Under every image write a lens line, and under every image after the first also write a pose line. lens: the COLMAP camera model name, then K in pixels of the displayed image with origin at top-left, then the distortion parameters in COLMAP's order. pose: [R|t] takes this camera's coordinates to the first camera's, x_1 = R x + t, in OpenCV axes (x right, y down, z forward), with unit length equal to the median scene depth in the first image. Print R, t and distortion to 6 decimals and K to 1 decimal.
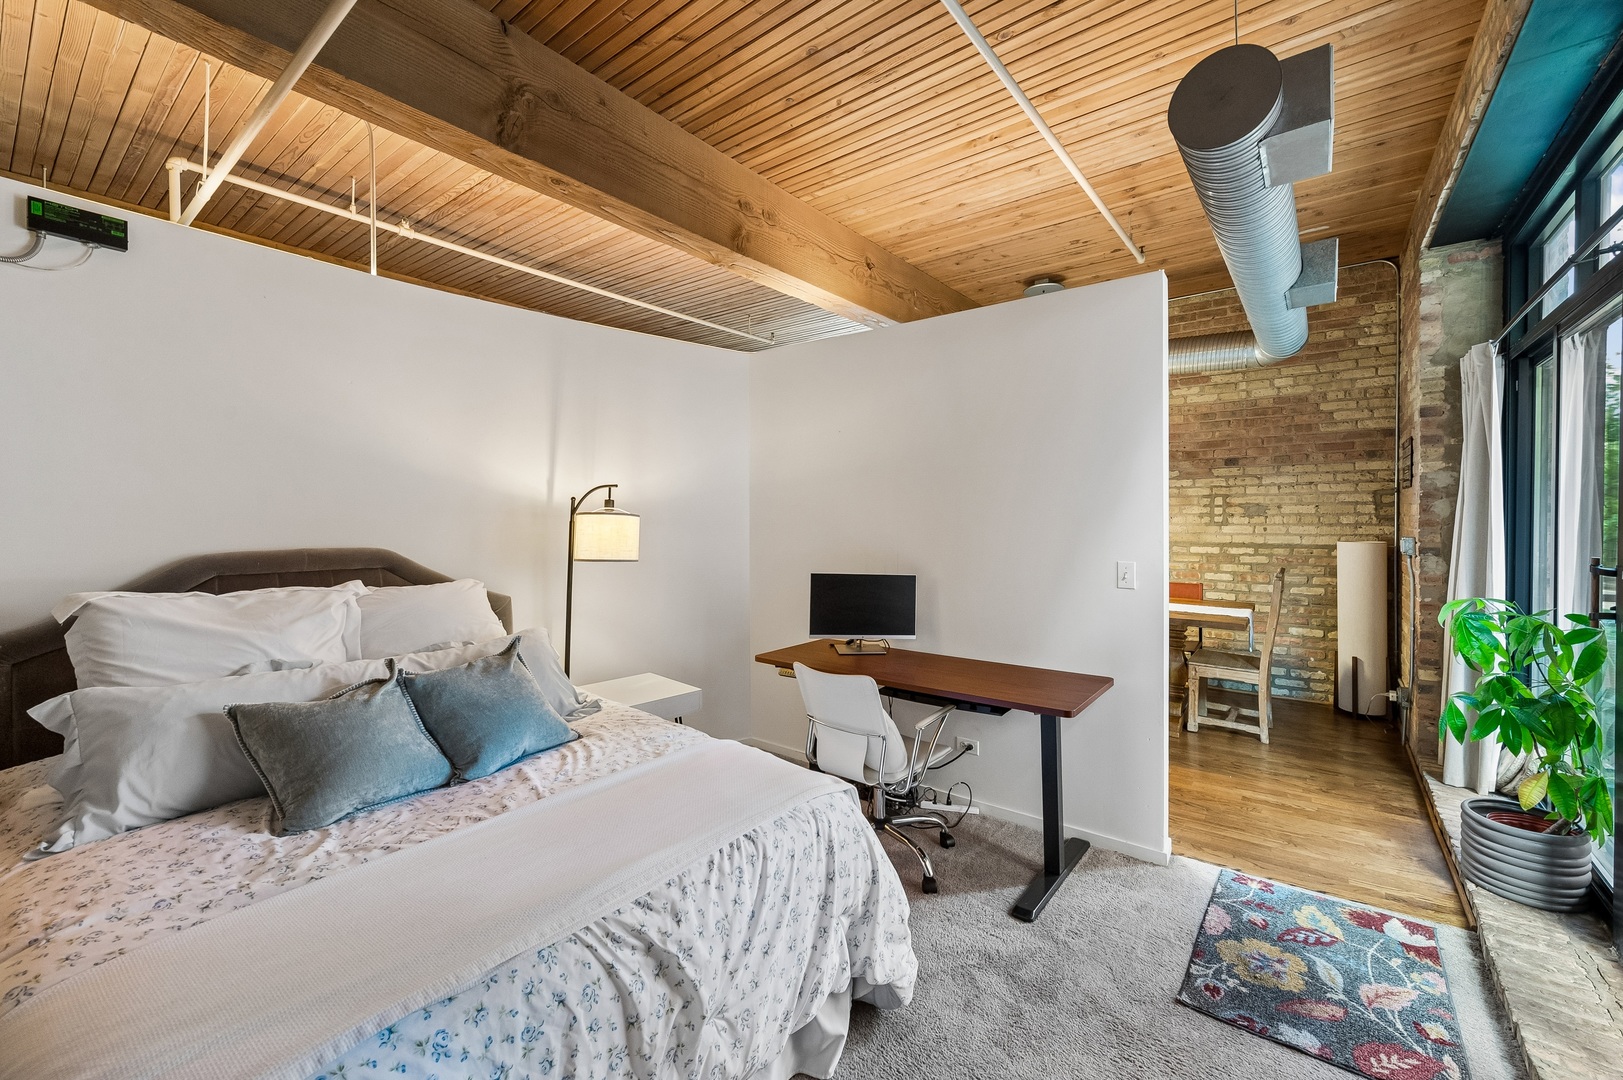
lens RADIAL K [[651.2, 0, 808.6], [0, 651.2, 520.1], [0, 0, 1]] dist [0.017238, -0.000189]
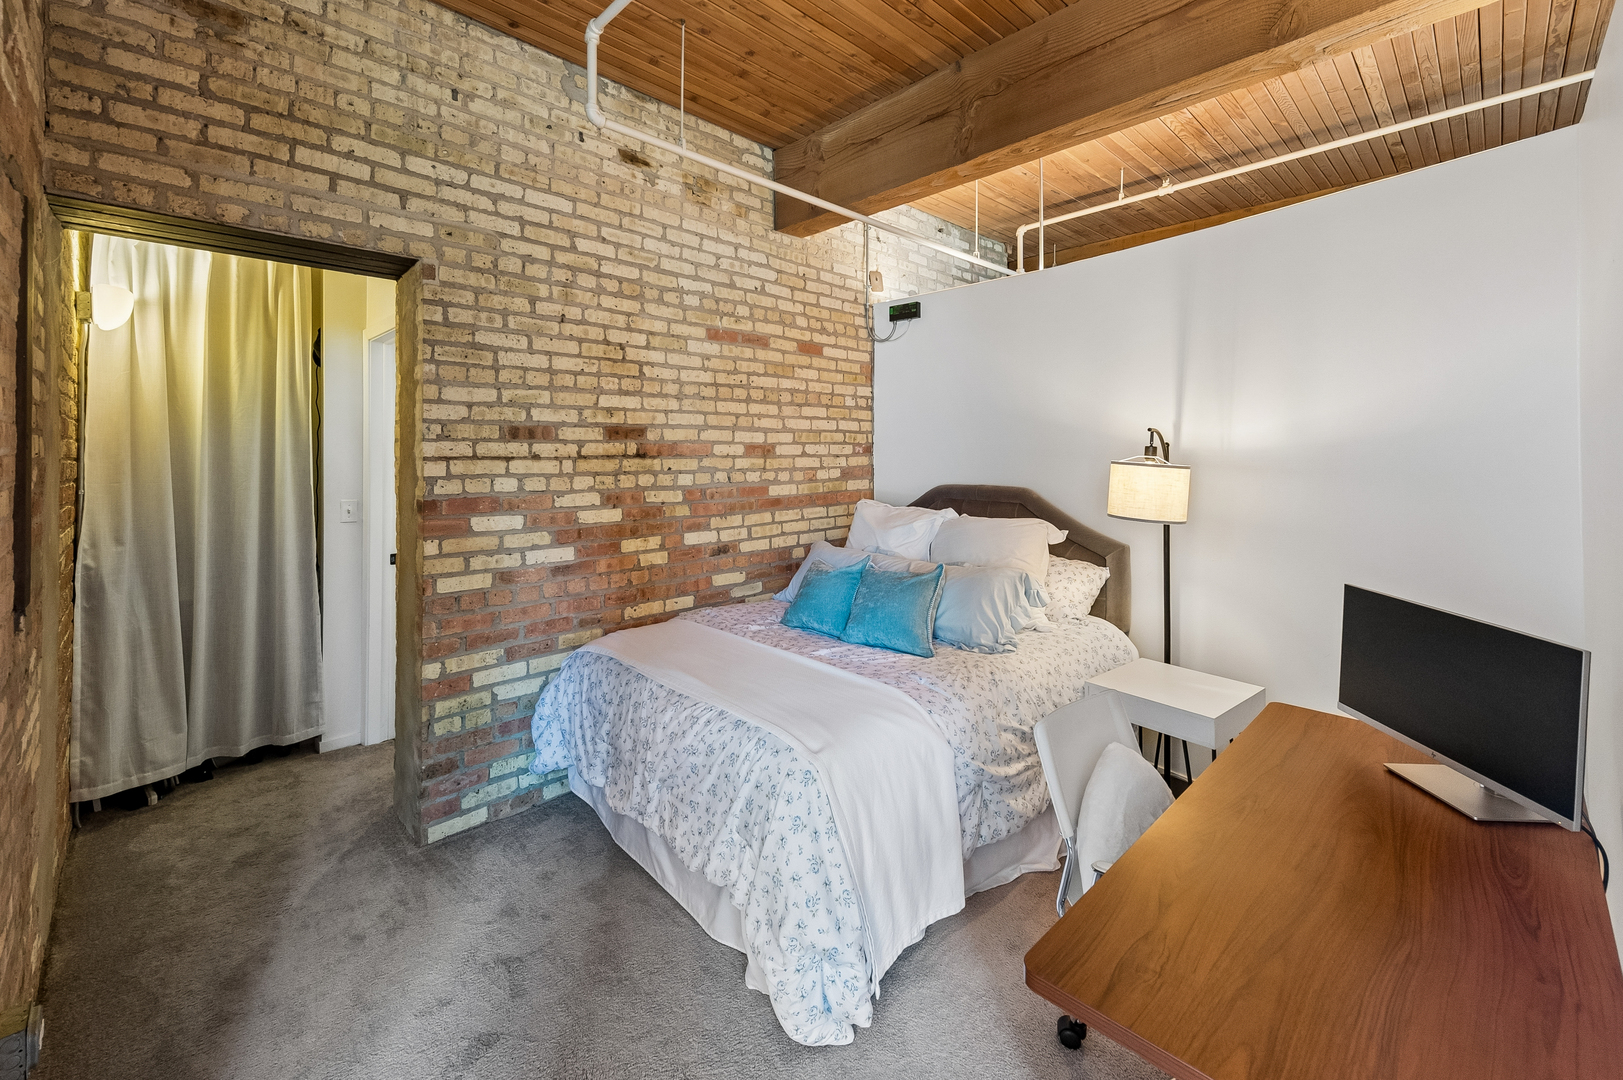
lens RADIAL K [[676.4, 0, 813.1], [0, 676.4, 444.2], [0, 0, 1]] dist [0.019579, -0.006732]
pose [[-0.124544, -0.010129, -0.992162, 0.385100], [-0.007449, 0.999929, -0.009273, -0.013801], [0.992186, 0.006236, -0.124611, 0.421243]]
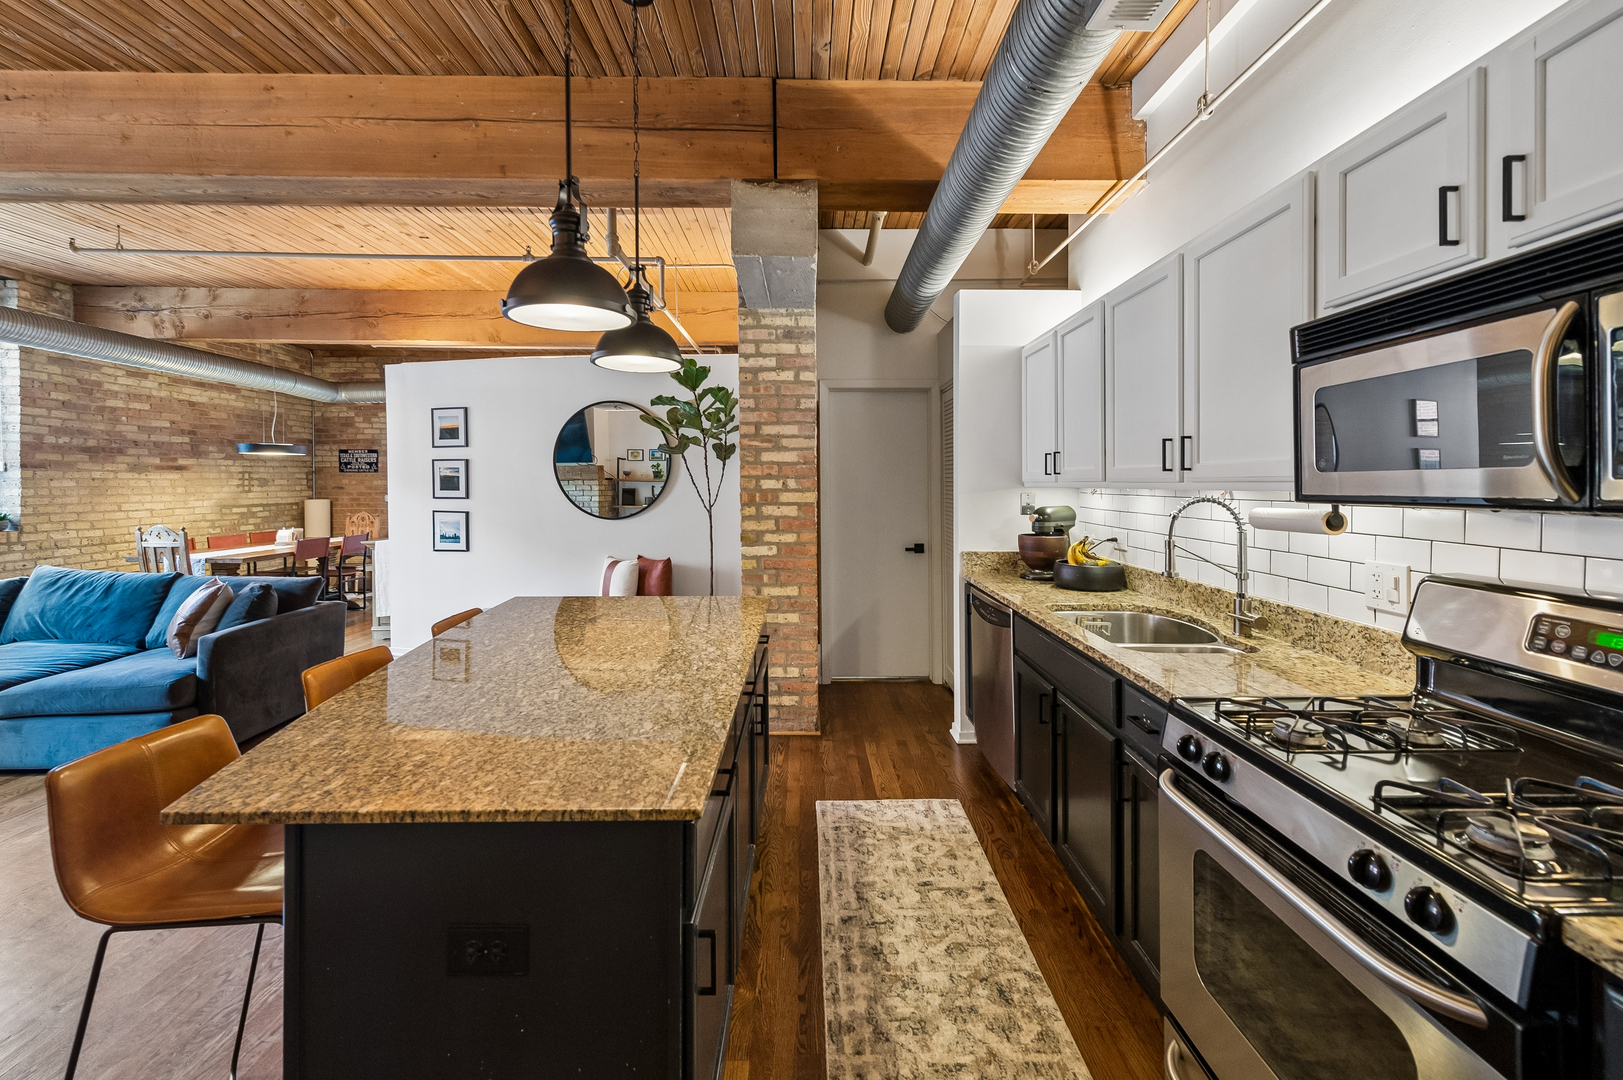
lens RADIAL K [[657.8, 0, 812.6], [0, 657.8, 491.2], [0, 0, 1]] dist [0.020779, -0.005289]
pose [[-0.628626, -0.007770, 0.777669, -1.400992], [0.011611, 0.999745, 0.019375, -0.009813], [-0.777621, 0.021209, -0.628375, 1.005164]]
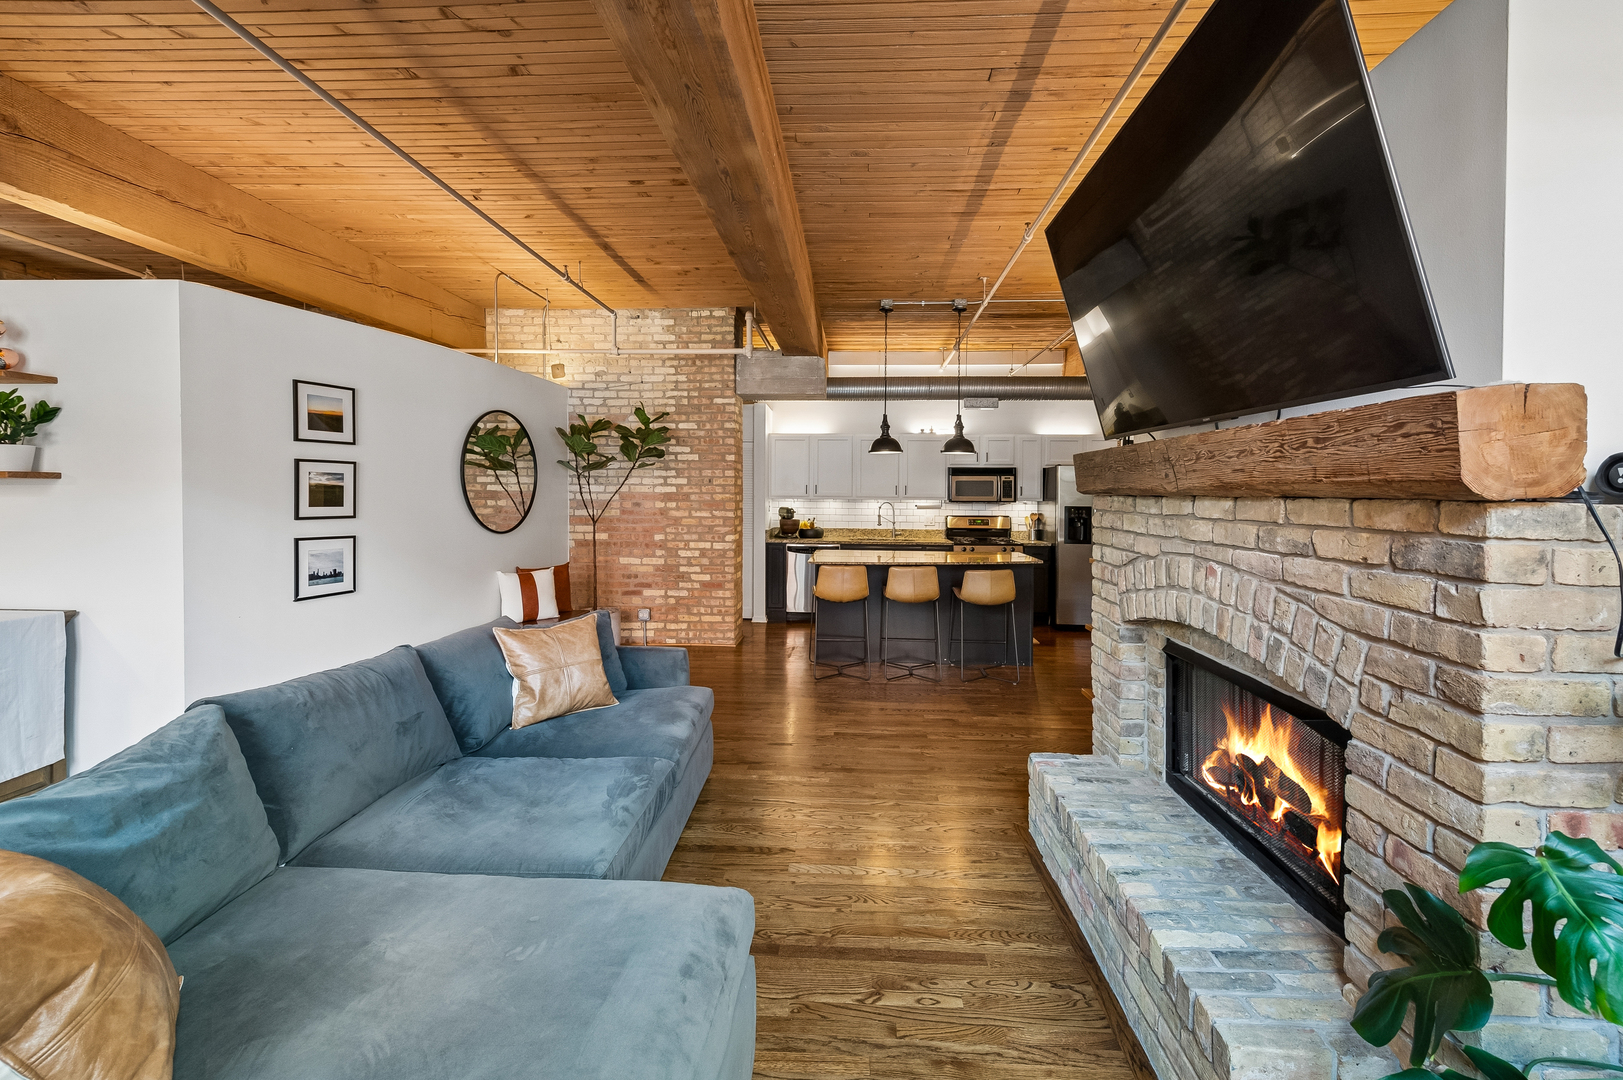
lens RADIAL K [[651.0, 0, 820.9], [0, 651.0, 508.5], [0, 0, 1]] dist [0.017488, -0.005461]
pose [[-0.821148, 0.005899, -0.570685, -0.213328], [-0.015659, 0.999337, 0.032862, -0.027199], [0.570501, 0.035921, -0.820511, 1.700558]]
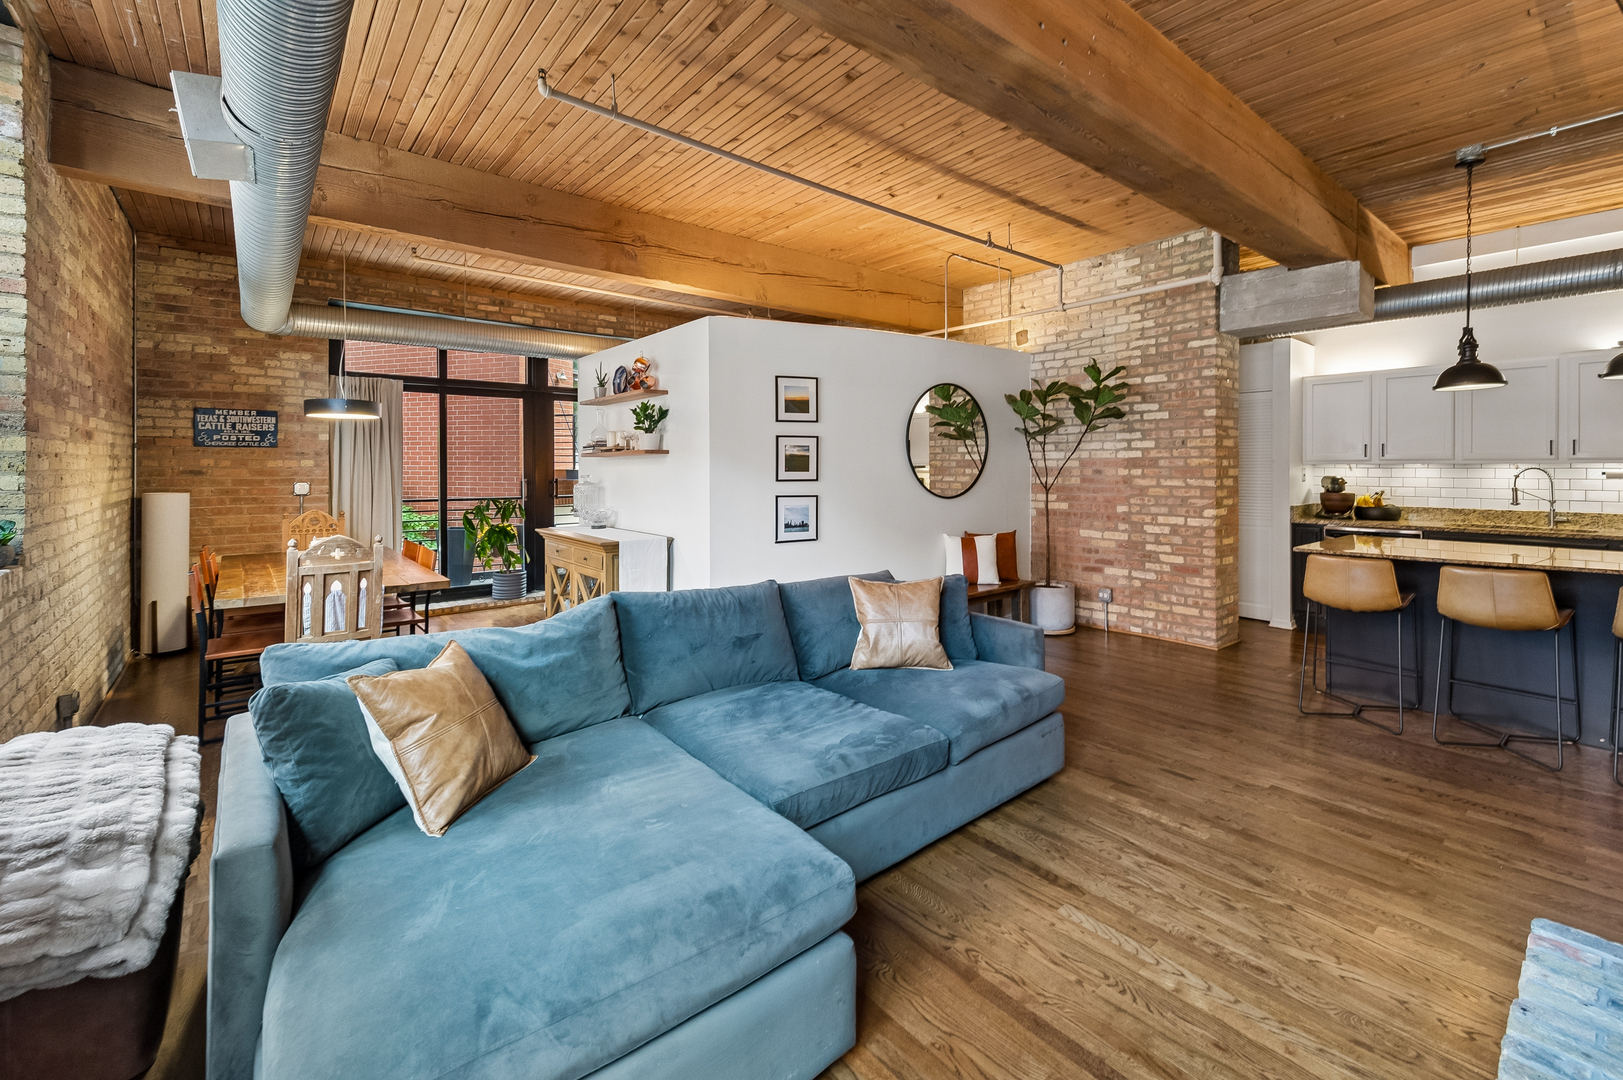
lens RADIAL K [[679.1, 0, 822.8], [0, 679.1, 471.2], [0, 0, 1]] dist [0.019817, -0.006903]
pose [[-0.977178, 0.002524, 0.212409, -0.419629], [0.006957, 0.999773, 0.020122, -0.016365], [-0.212310, 0.021141, -0.976974, 1.726213]]
